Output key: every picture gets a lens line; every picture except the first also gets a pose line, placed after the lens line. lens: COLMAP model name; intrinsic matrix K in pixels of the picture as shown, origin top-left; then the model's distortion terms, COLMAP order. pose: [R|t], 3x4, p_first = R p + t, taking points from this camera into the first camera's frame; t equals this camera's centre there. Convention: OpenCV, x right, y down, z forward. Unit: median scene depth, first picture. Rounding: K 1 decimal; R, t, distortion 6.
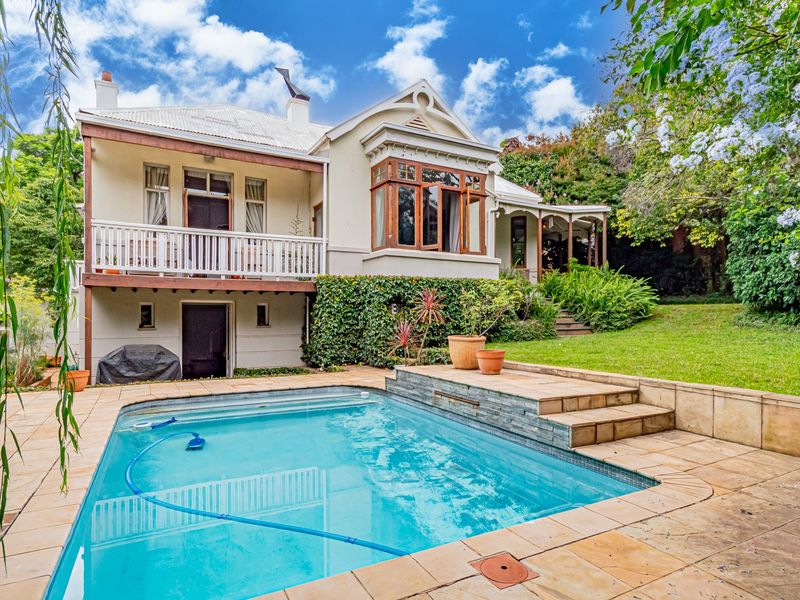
lens RADIAL K [[526.2, 0, 402.2], [0, 526.2, 312.2], [0, 0, 1]] dist [-0.003025, 0.005636]
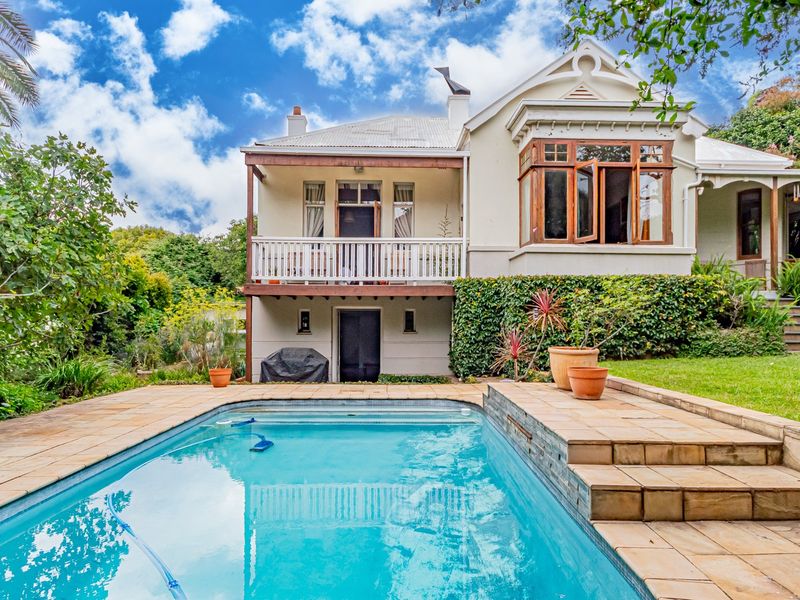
lens RADIAL K [[526.2, 0, 402.2], [0, 526.2, 312.2], [0, 0, 1]] dist [-0.003025, 0.005636]
pose [[0.869795, -0.006063, -0.493376, 0.215369], [0.000198, 0.999929, -0.011938, 0.001051], [0.493413, 0.010285, 0.869734, 0.144614]]
